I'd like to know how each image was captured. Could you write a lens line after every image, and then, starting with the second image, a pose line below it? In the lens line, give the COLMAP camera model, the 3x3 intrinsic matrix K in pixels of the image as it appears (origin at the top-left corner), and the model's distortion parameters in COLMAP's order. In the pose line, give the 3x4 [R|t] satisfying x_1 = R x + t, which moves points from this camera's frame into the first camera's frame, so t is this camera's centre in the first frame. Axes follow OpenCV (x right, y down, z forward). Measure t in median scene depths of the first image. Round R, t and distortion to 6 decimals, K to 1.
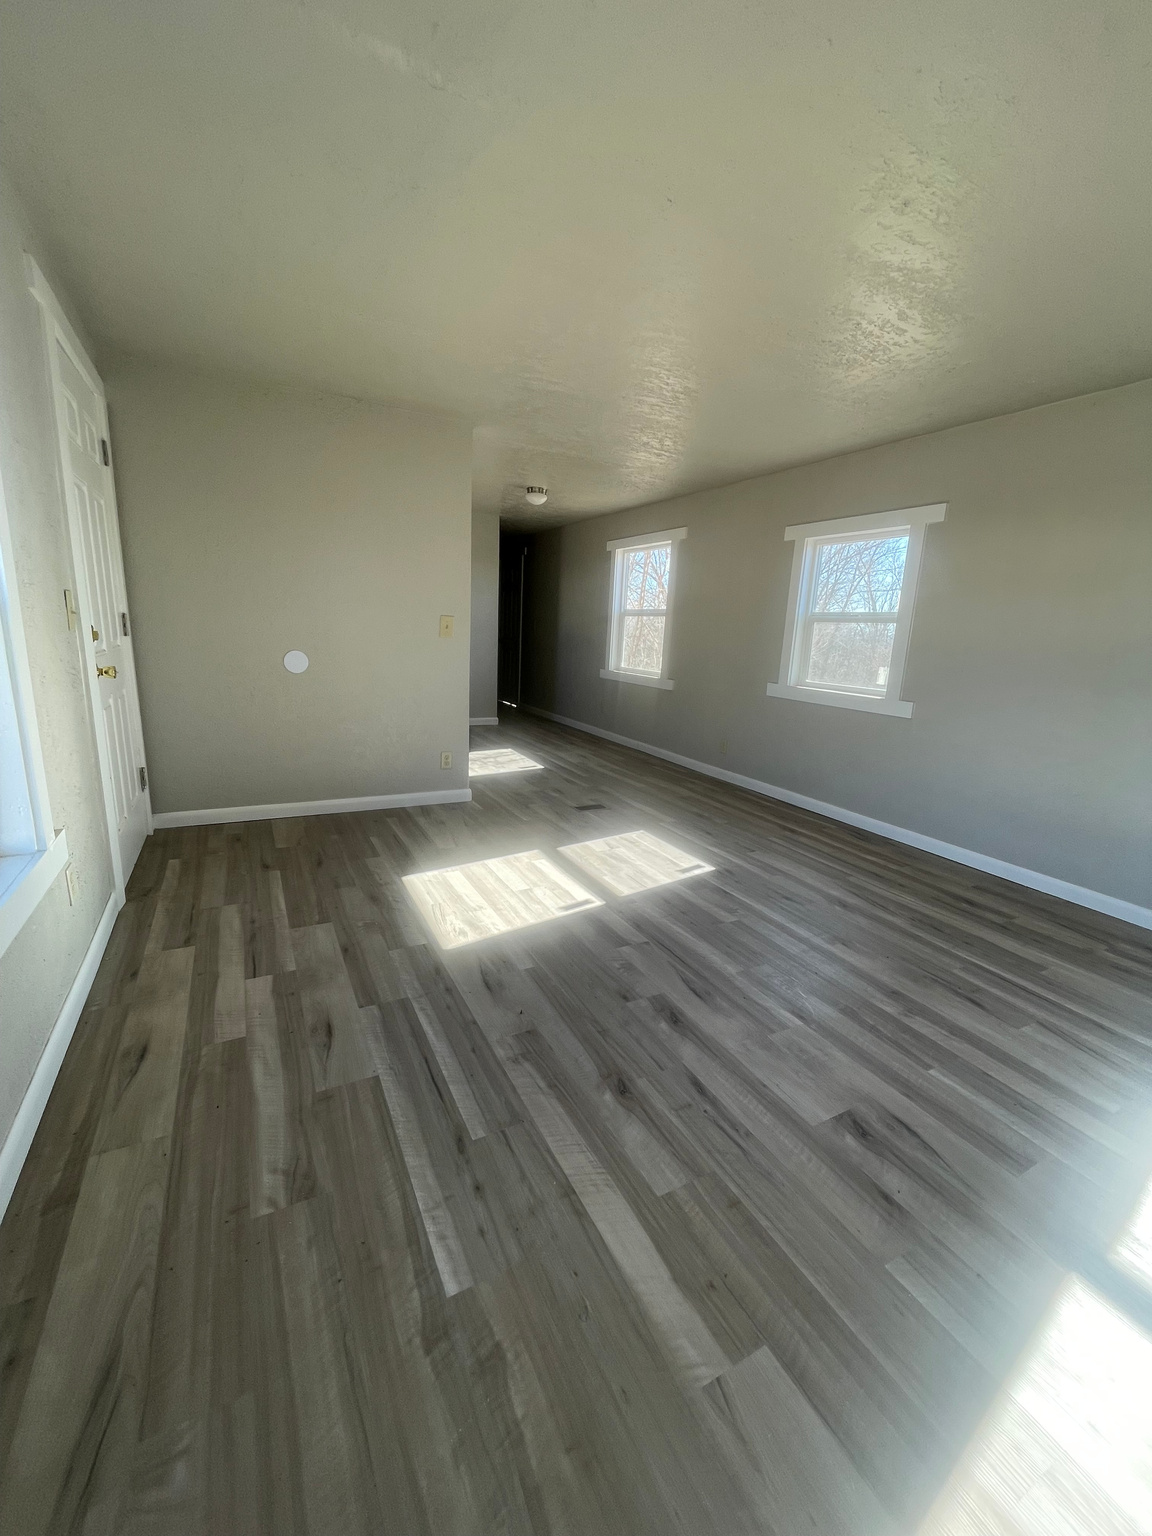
lens RADIAL K [[624.2, 0, 582.9], [0, 624.2, 766.5], [0, 0, 1]] dist [-0.003966, -0.000272]
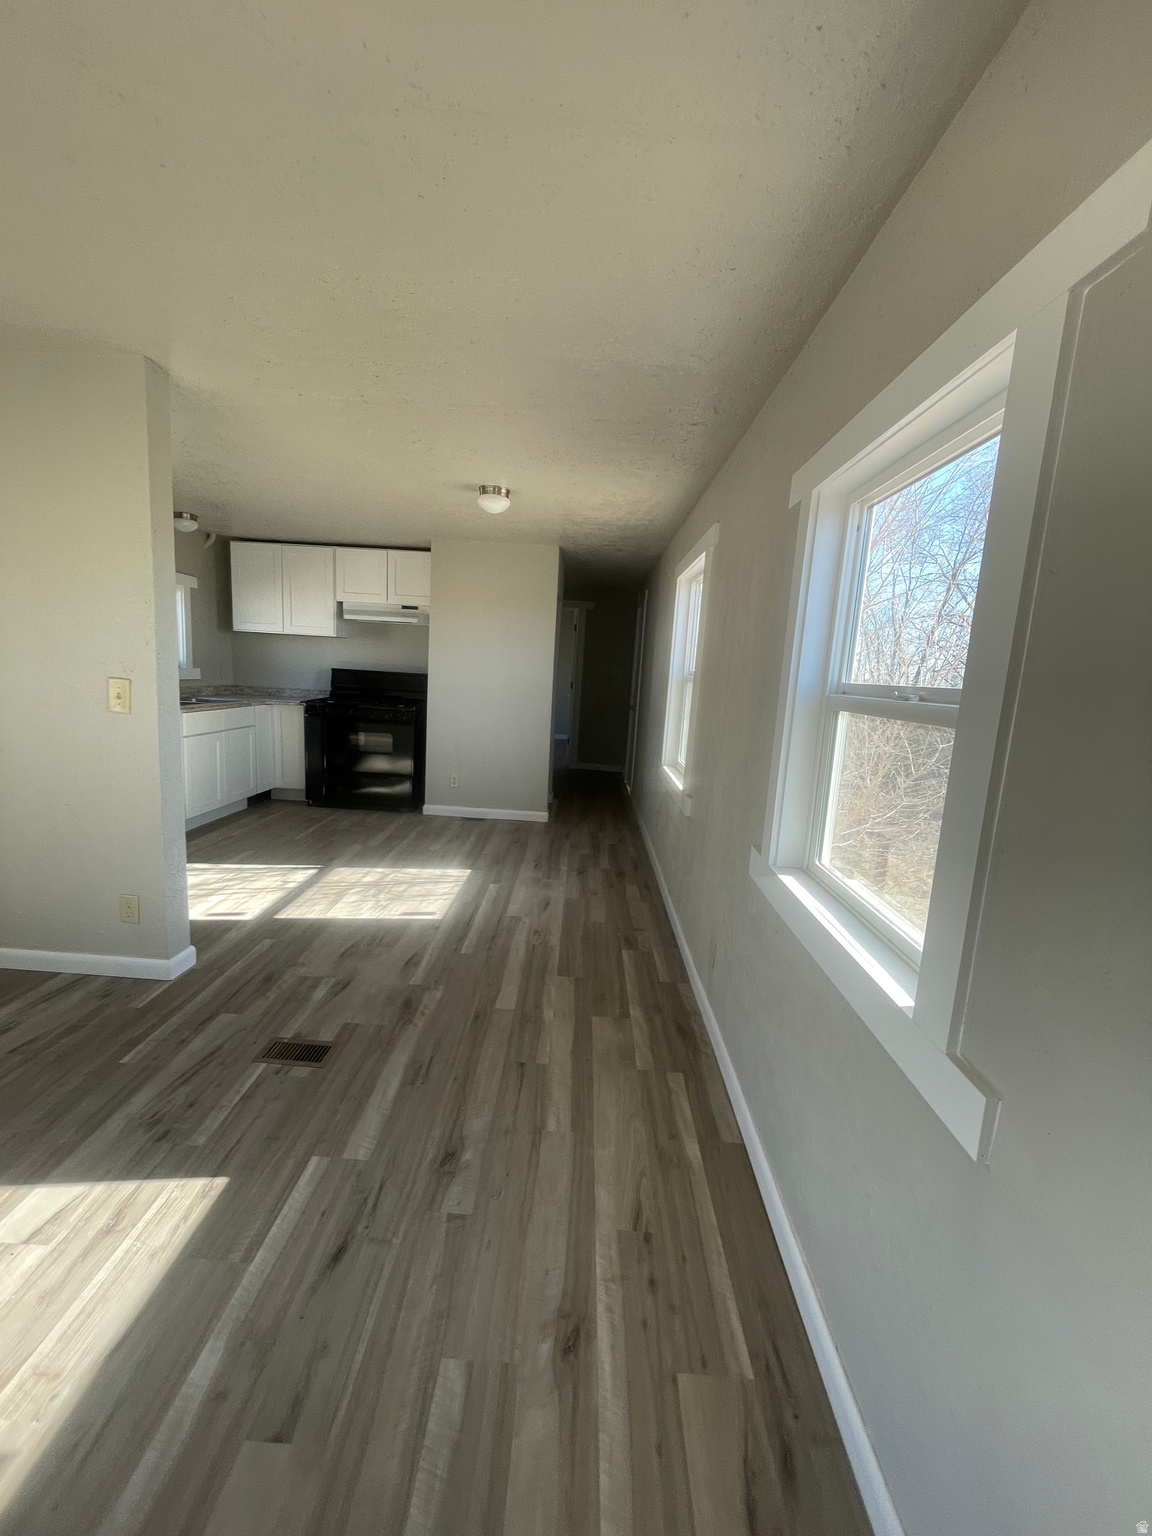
lens RADIAL K [[624.2, 0, 577.4], [0, 624.2, 771.0], [0, 0, 1]] dist [-0.003966, -0.000272]
pose [[0.873859, 0.088169, -0.478117, 0.411992], [-0.128642, 0.990300, -0.052502, -0.155826], [0.468851, 0.107385, 0.876725, 0.602839]]
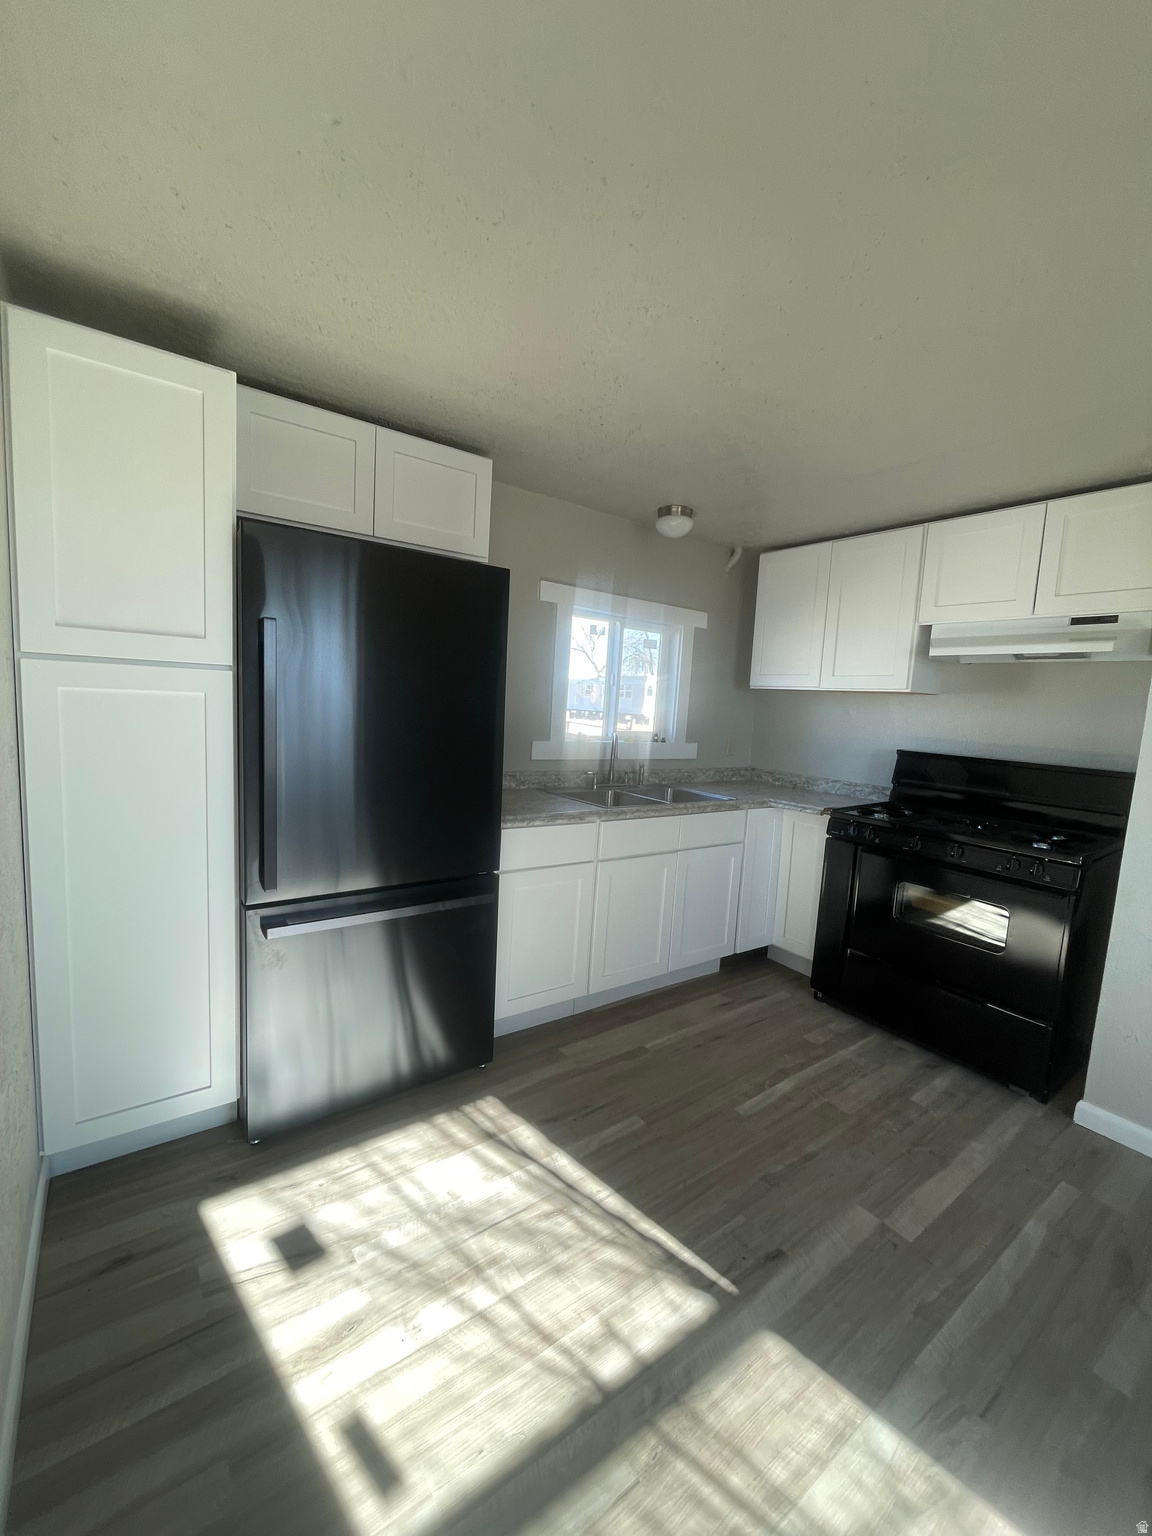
lens RADIAL K [[624.2, 0, 574.3], [0, 624.2, 768.0], [0, 0, 1]] dist [-0.003966, -0.000272]
pose [[0.141585, 0.073409, -0.987200, -0.025544], [-0.268573, 0.962692, 0.033068, -0.274600], [0.952797, 0.260454, 0.156019, 1.022076]]
